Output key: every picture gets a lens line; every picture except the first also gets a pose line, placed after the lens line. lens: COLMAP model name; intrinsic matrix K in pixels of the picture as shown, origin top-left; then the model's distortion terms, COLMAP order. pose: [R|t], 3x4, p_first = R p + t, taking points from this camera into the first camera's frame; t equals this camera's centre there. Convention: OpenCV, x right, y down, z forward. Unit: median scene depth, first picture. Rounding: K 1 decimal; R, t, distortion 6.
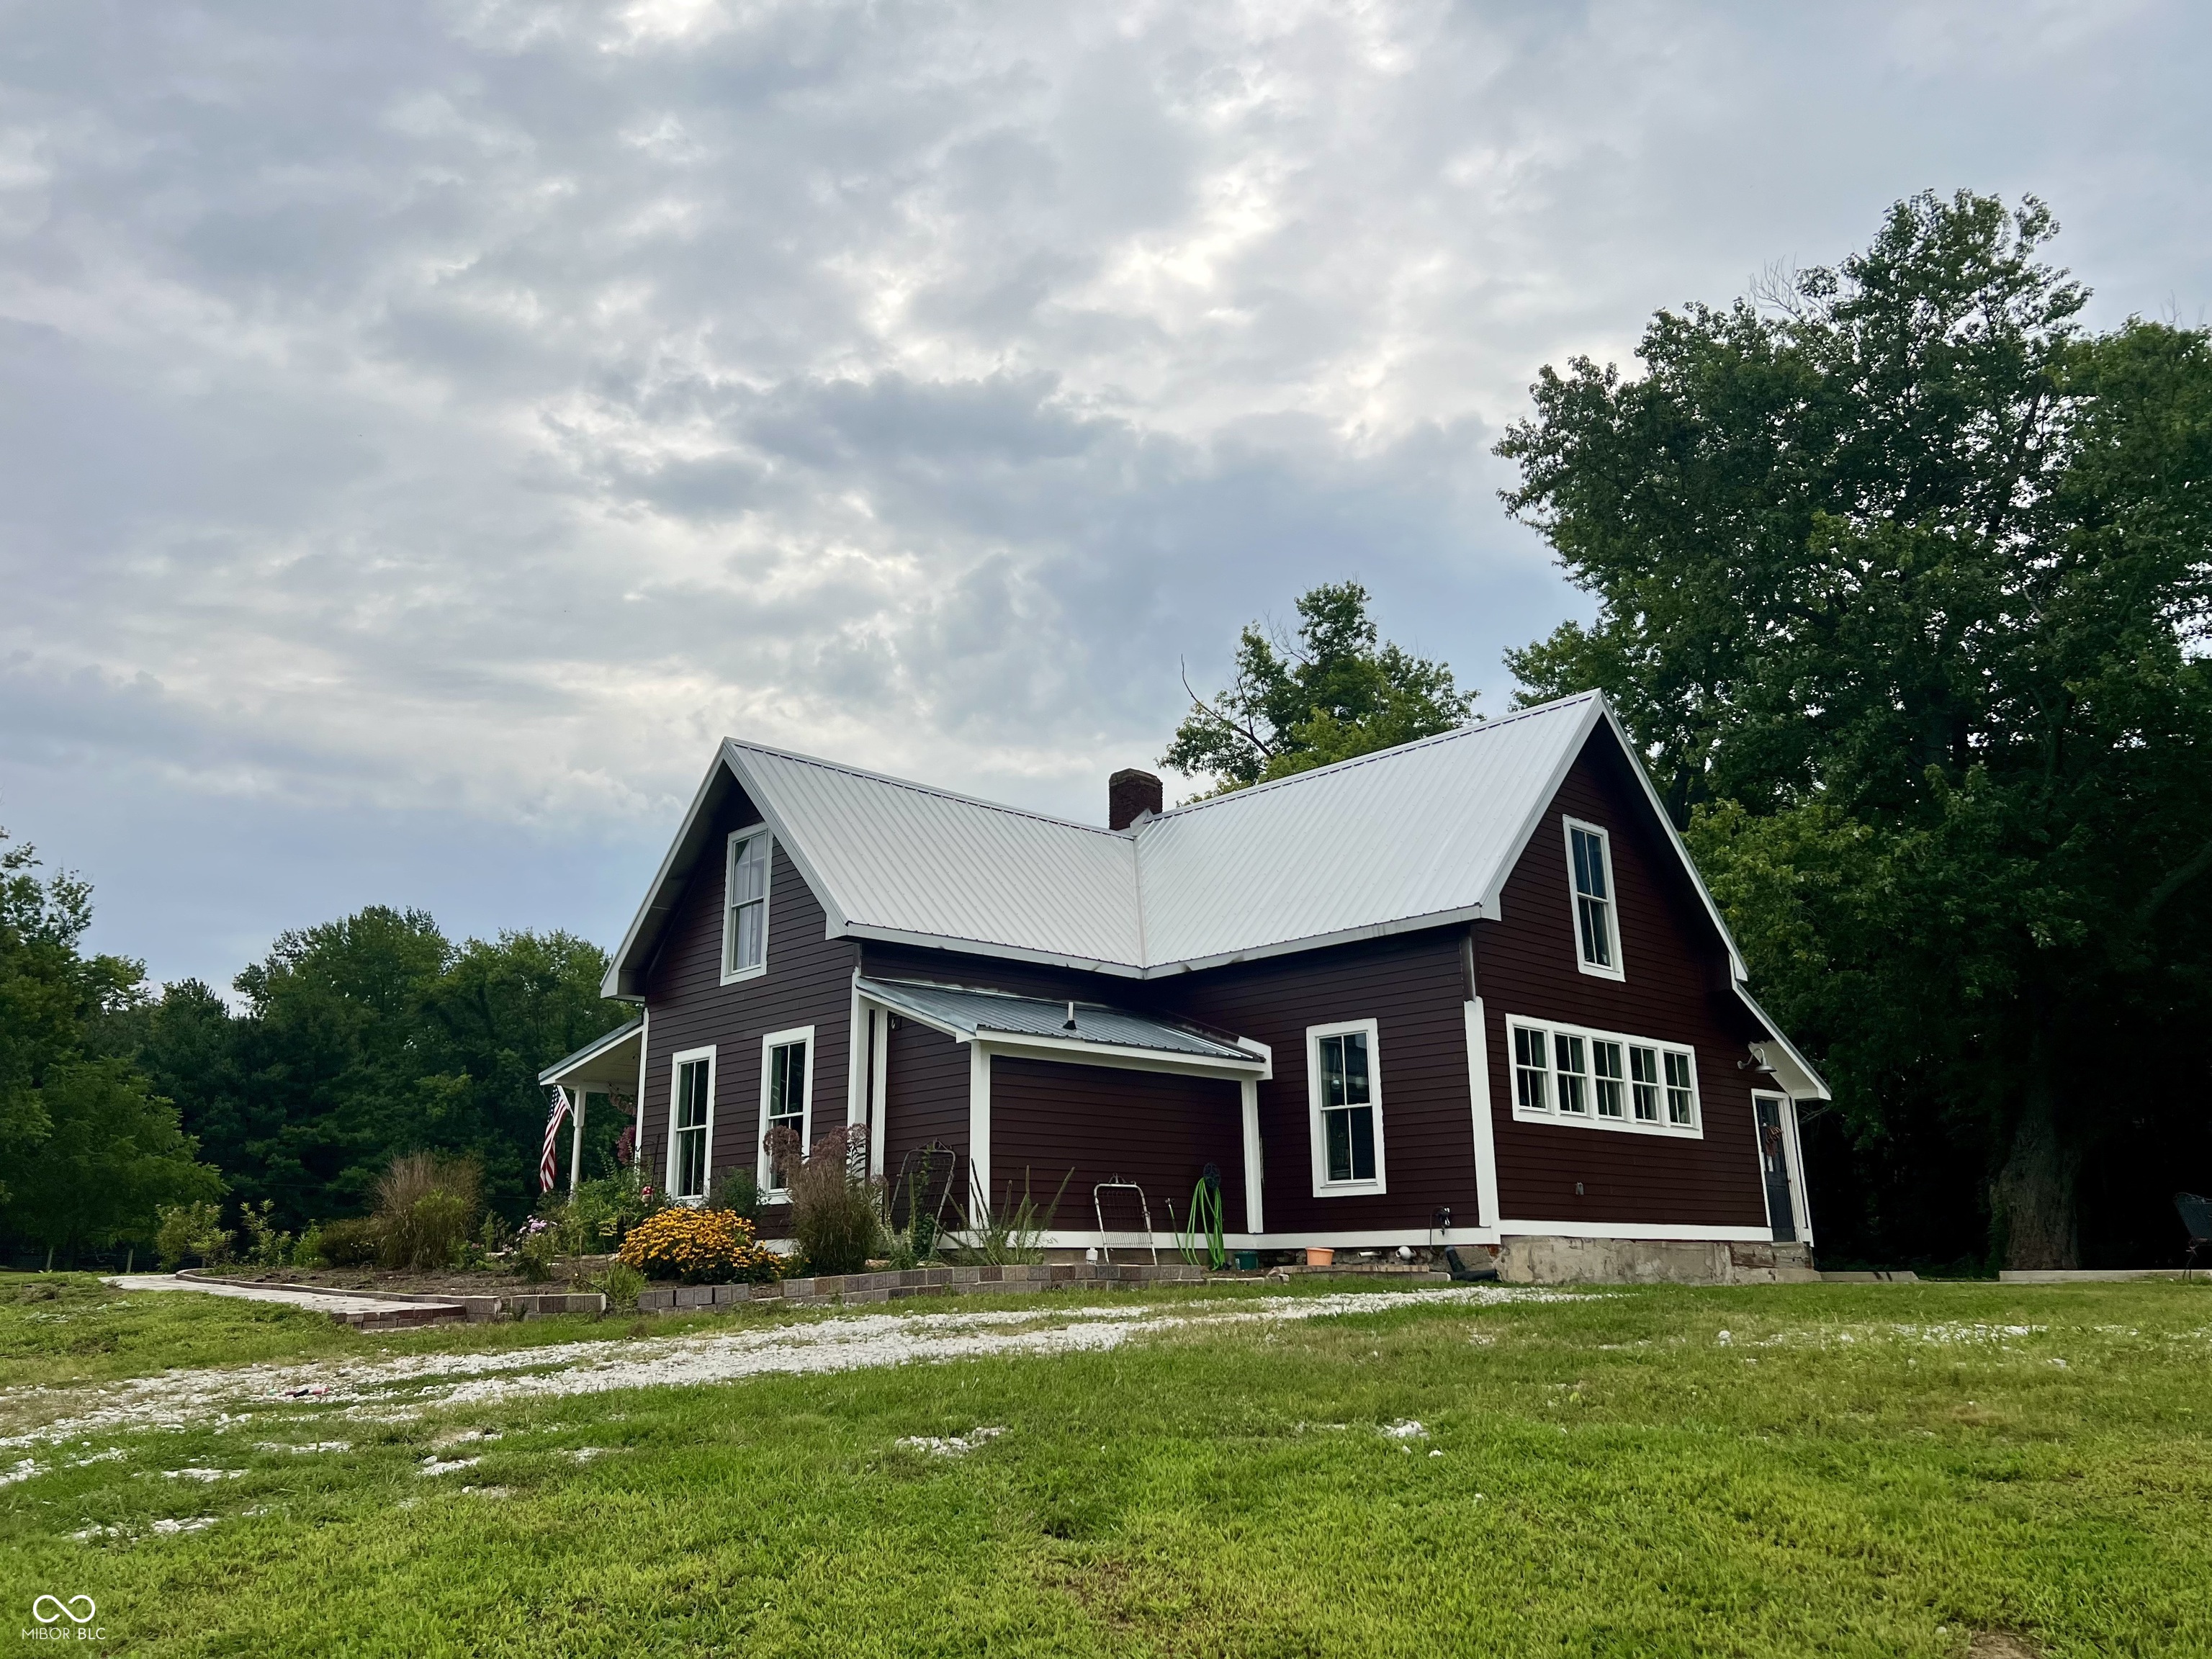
lens RADIAL K [[1655.2, 0, 1106.0], [0, 1655.2, 829.5], [0, 0, 1]] dist [0.079219, -0.131671]
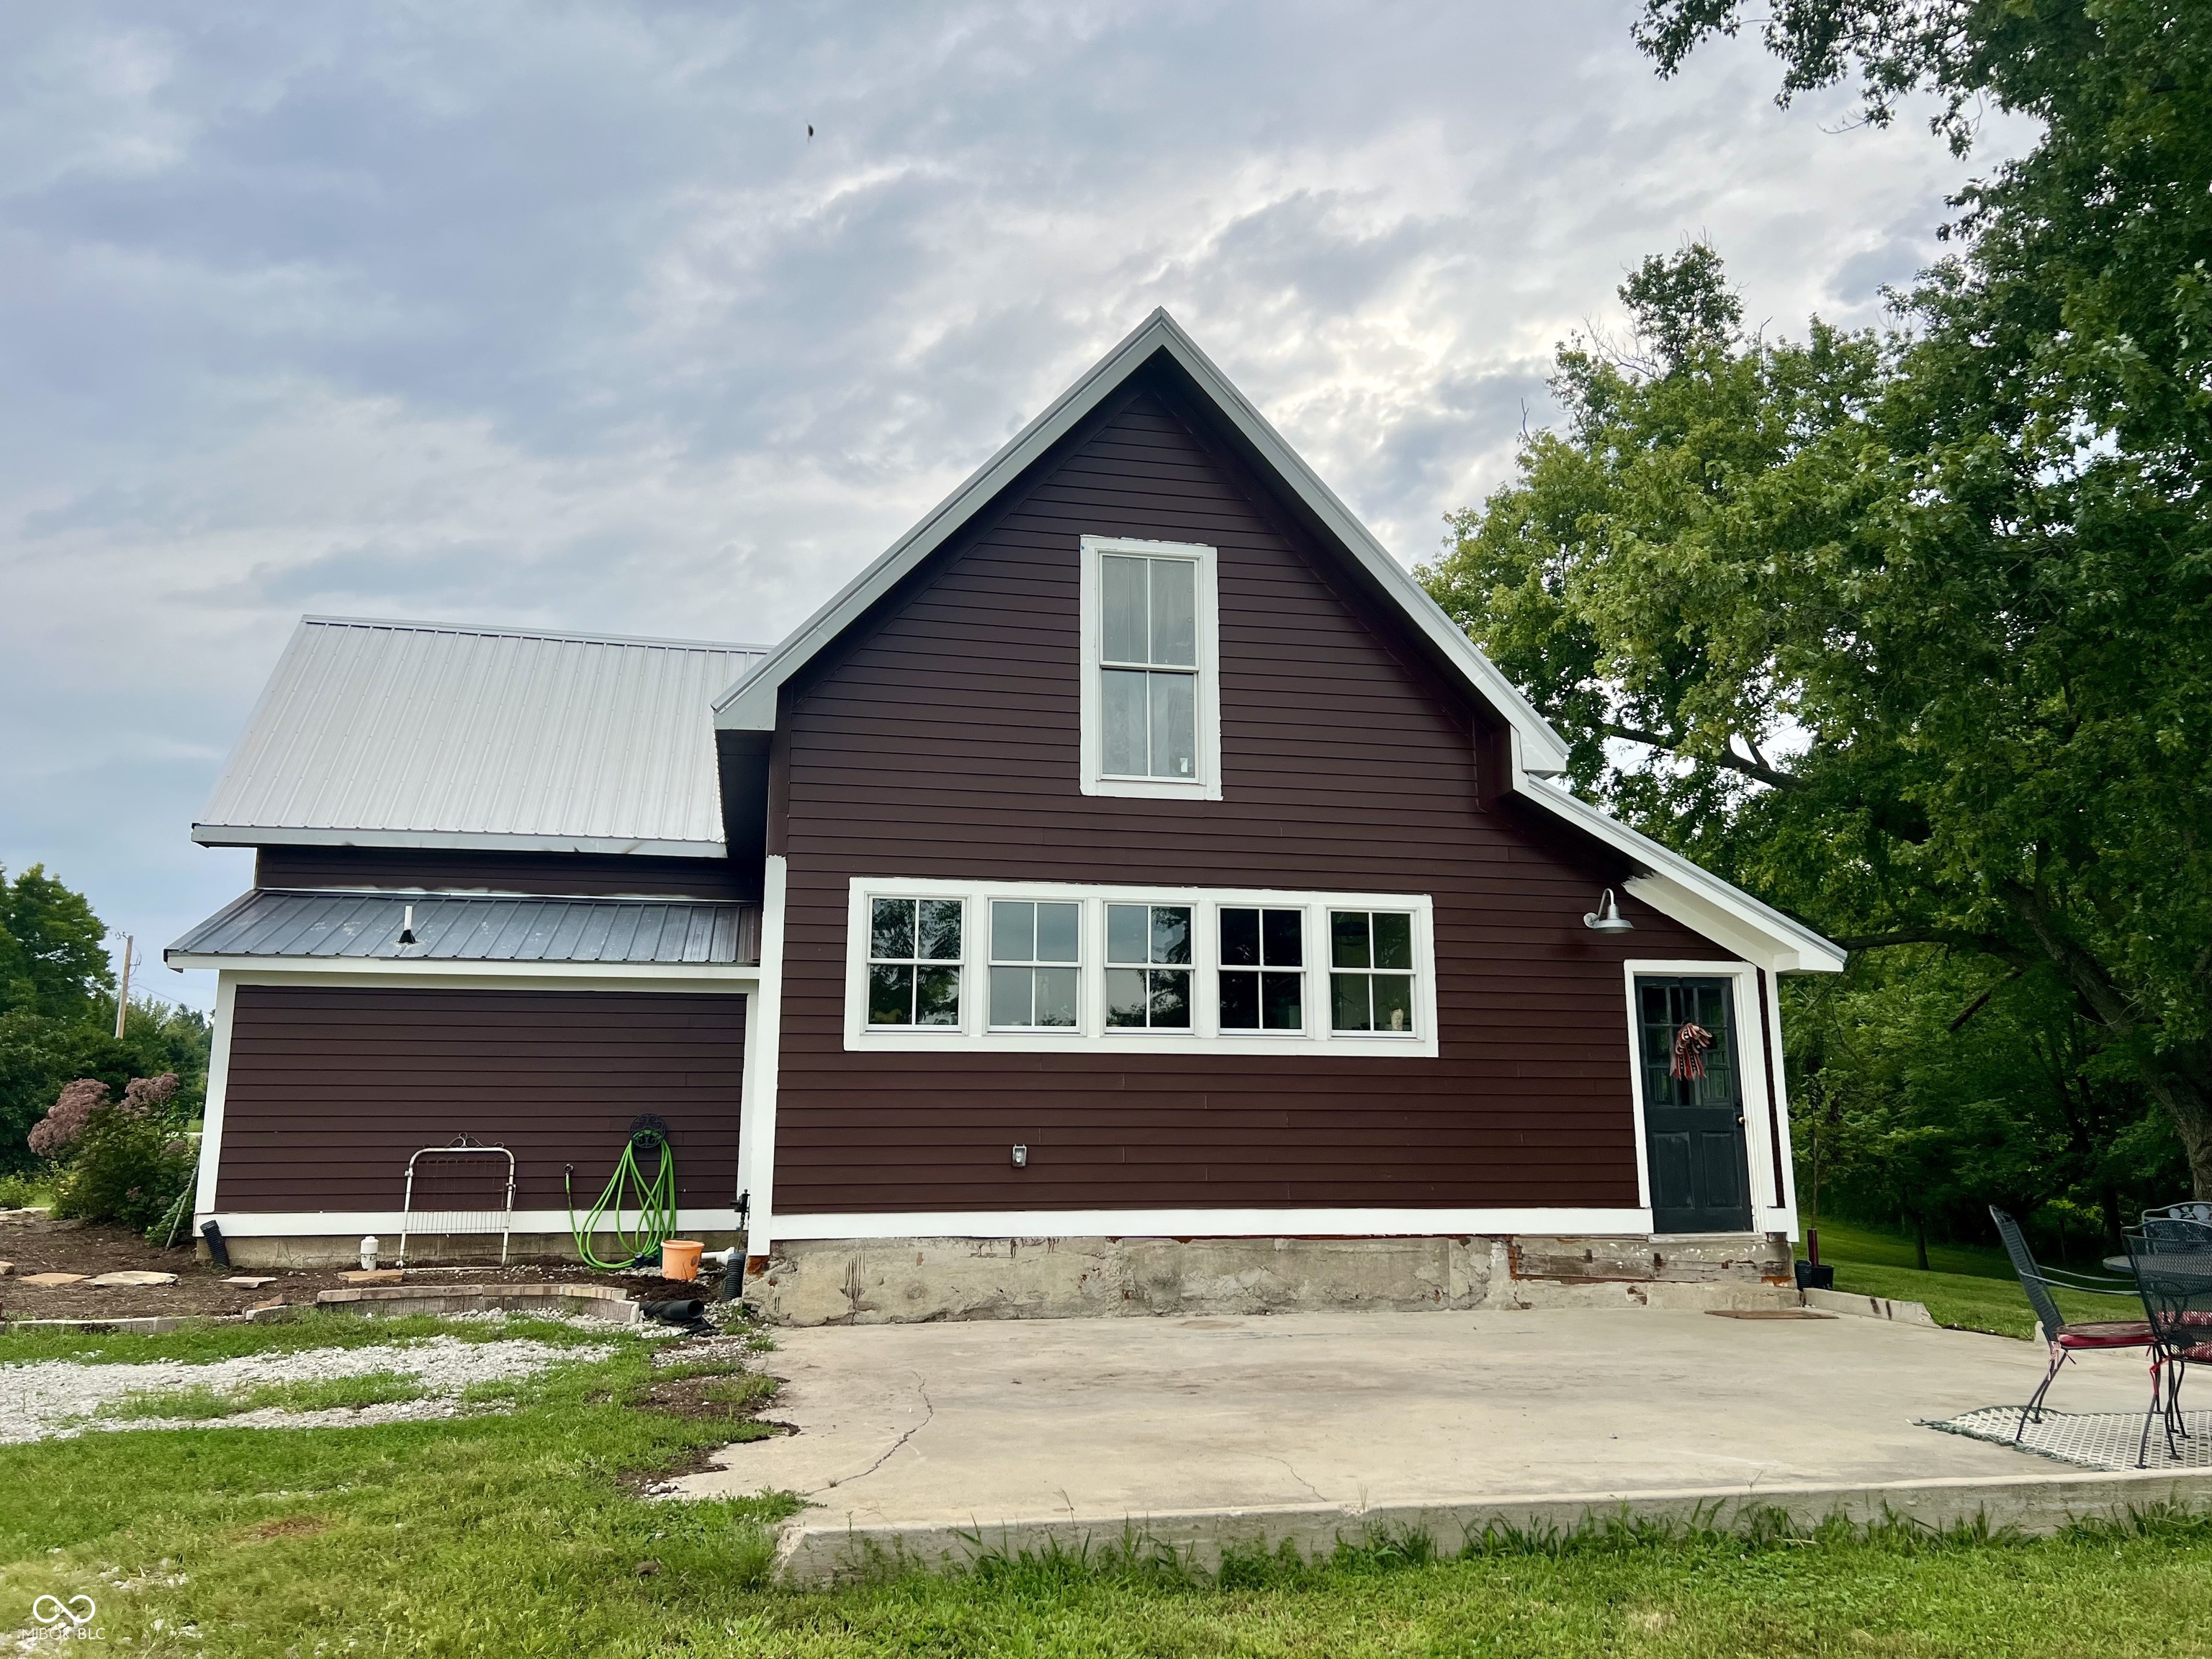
lens RADIAL K [[1655.2, 0, 1106.0], [0, 1655.2, 829.5], [0, 0, 1]] dist [0.079219, -0.131671]
pose [[0.846901, -0.086448, -0.524676, 0.612296], [0.128199, 0.990786, 0.043685, 0.074245], [0.516065, -0.104260, 0.850180, 0.503585]]
